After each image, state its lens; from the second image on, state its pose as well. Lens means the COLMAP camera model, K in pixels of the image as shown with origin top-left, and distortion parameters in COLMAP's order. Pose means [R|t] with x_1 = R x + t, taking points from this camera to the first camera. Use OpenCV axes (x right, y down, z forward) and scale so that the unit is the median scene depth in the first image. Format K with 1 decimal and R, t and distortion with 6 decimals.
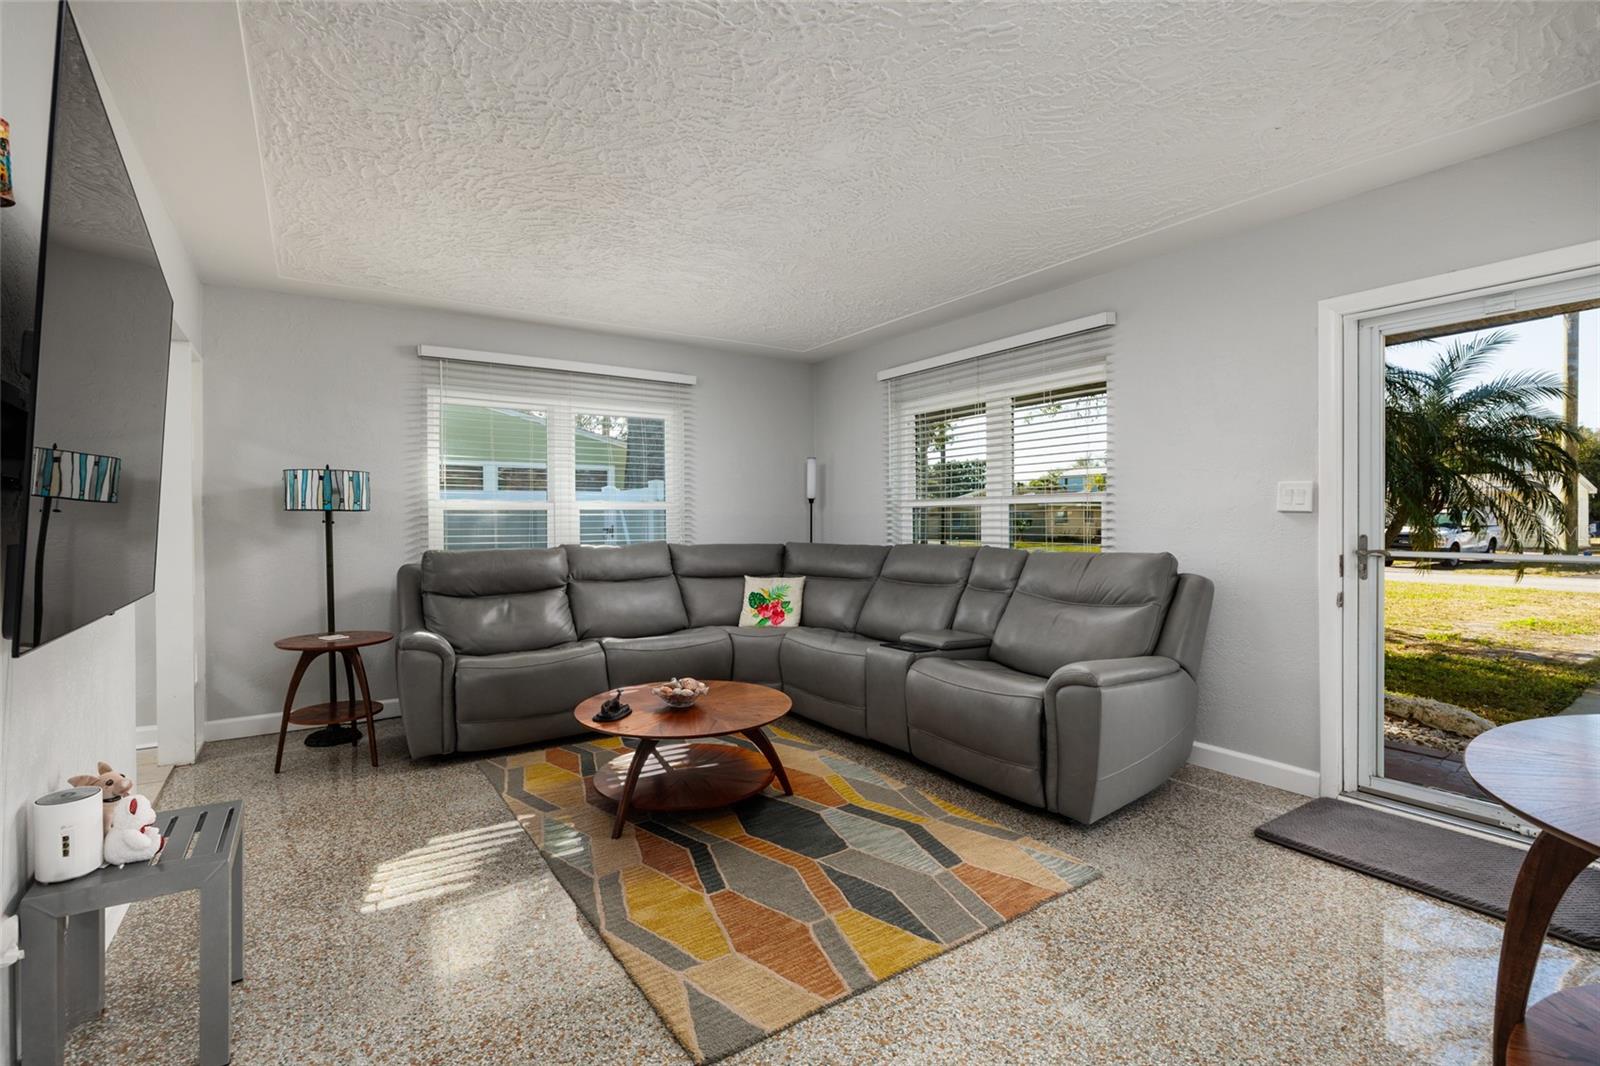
lens RADIAL K [[738.0, 0, 774.1], [0, 738.0, 525.6], [0, 0, 1]] dist [0.000274, 0.000605]
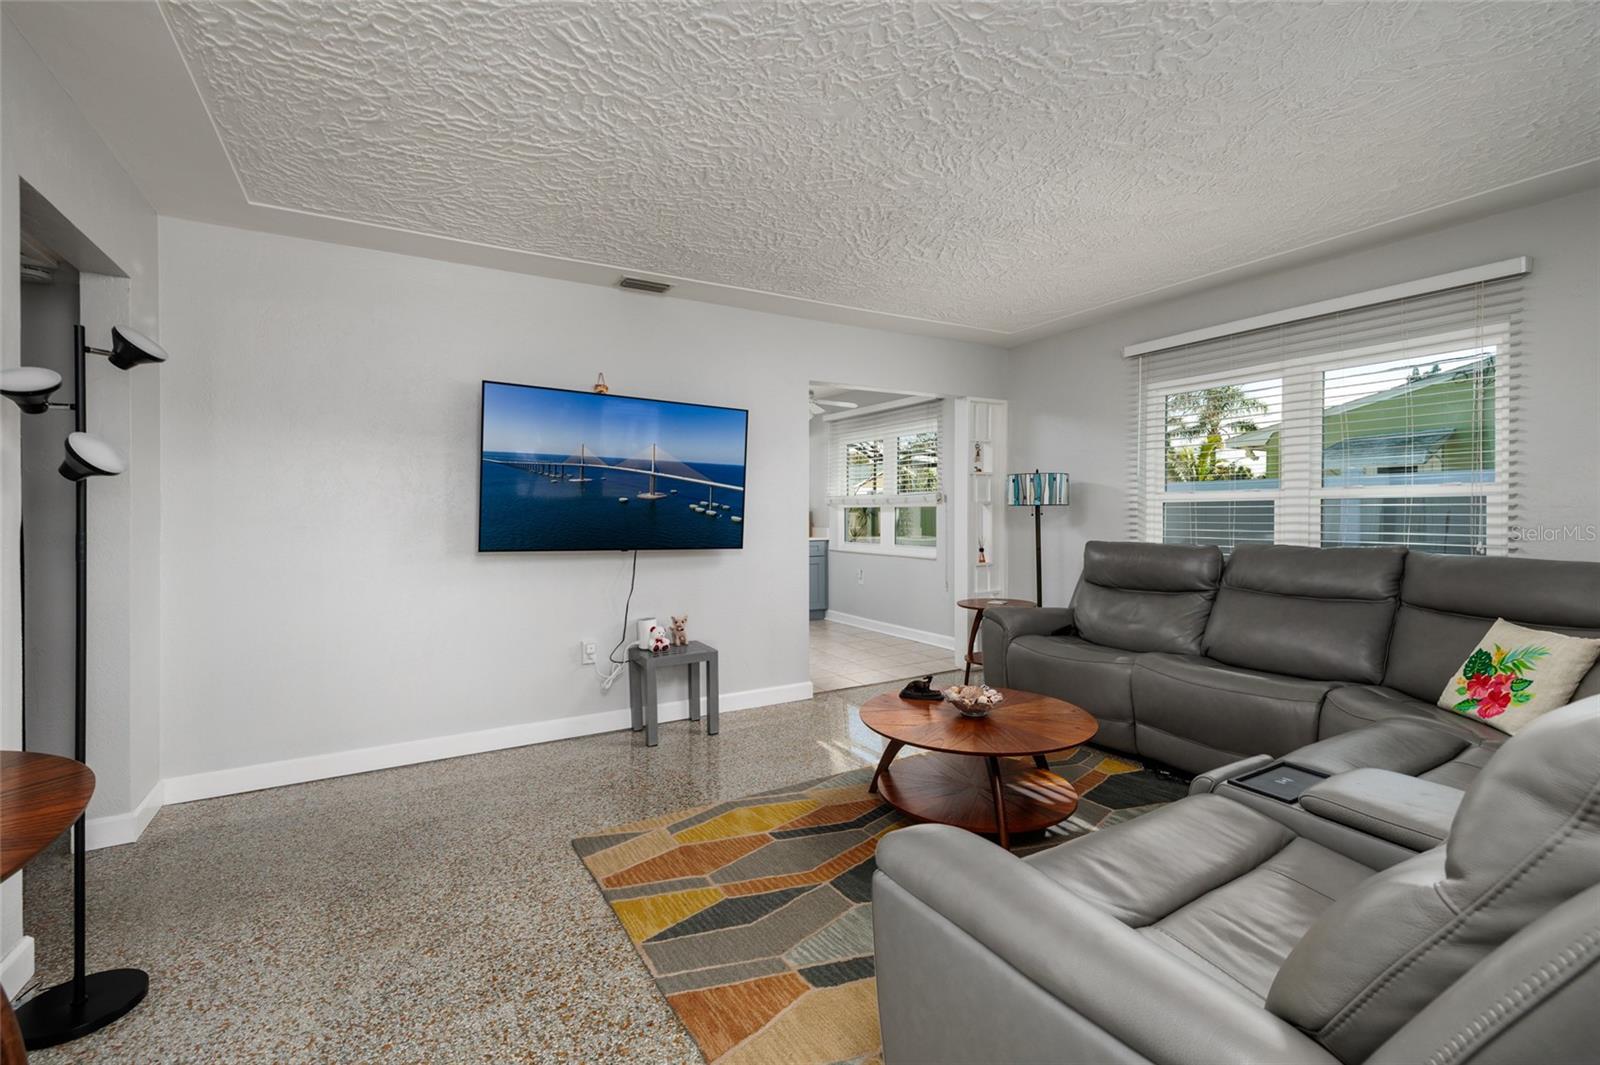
lens RADIAL K [[689.0, 0, 810.6], [0, 689.0, 519.8], [0, 0, 1]] dist [0.004129, 0.000208]
pose [[-0.020757, 0.014498, -0.999679, 1.019075], [-0.003183, 0.999889, 0.014568, -0.020444], [0.999779, 0.003485, -0.020709, 1.100001]]
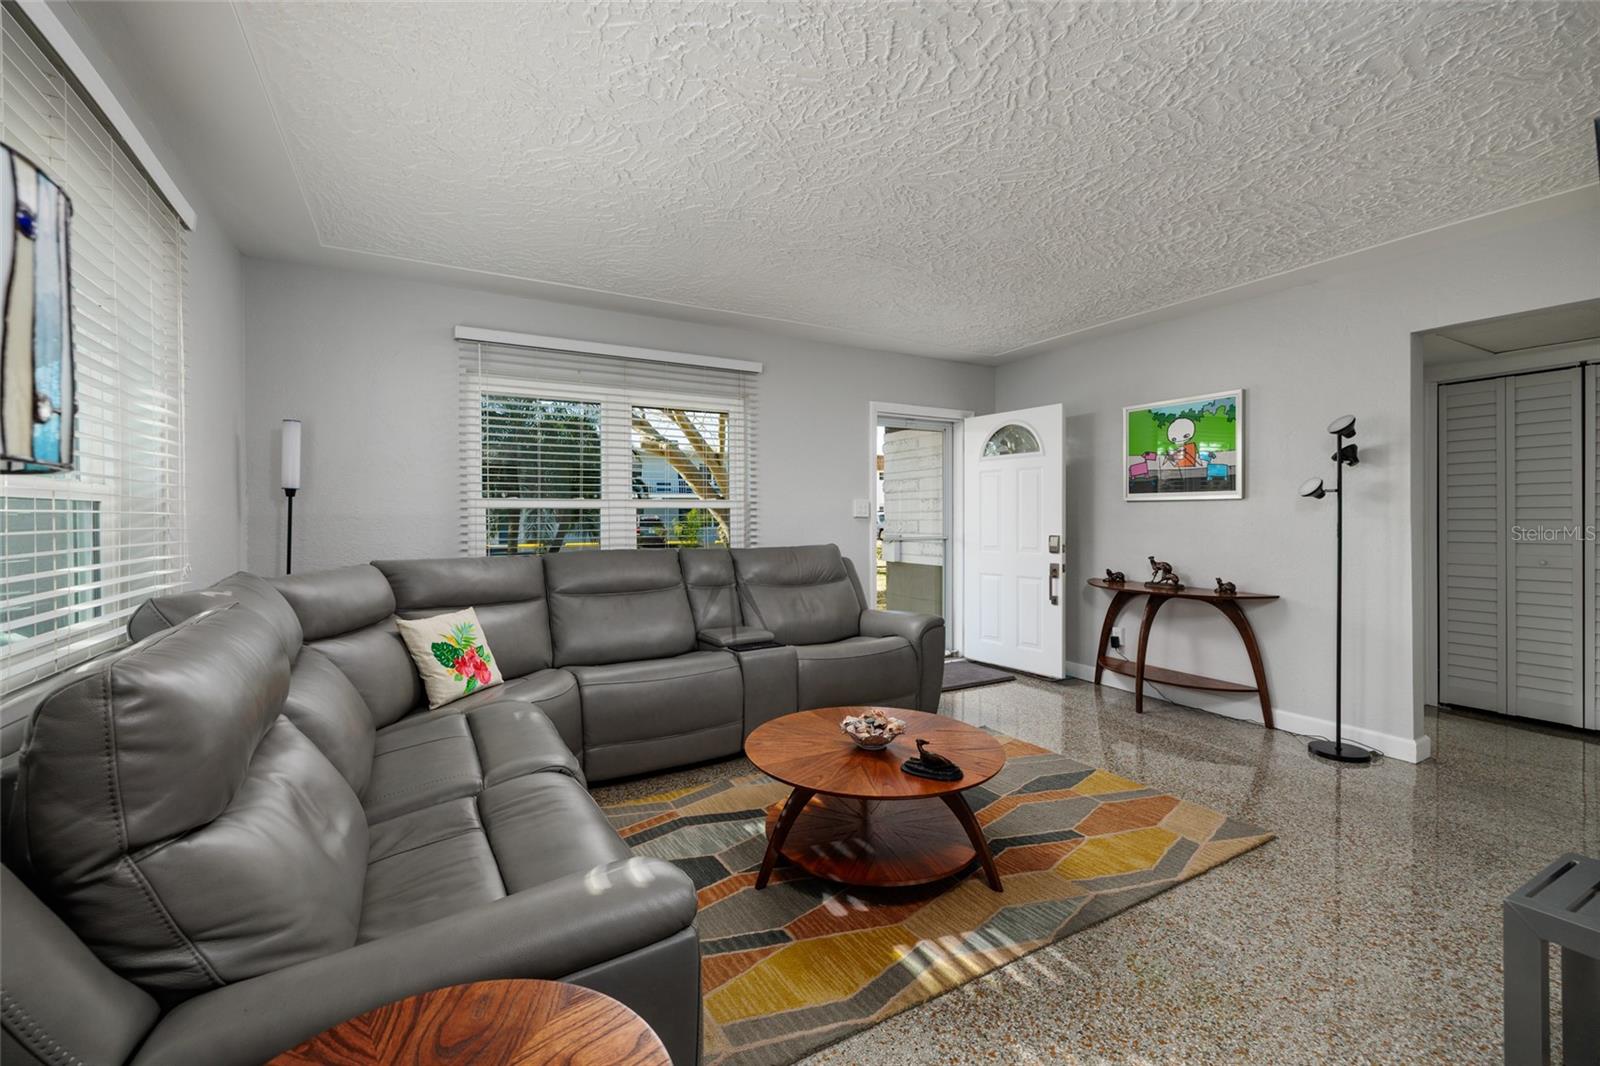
lens RADIAL K [[681.2, 0, 804.1], [0, 681.2, 524.2], [0, 0, 1]] dist [0.004915, -0.000493]
pose [[0.038801, -0.005701, 0.999231, -1.214668], [0.011094, 0.999925, 0.005275, -0.014850], [-0.999185, 0.010881, 0.038861, 1.419292]]
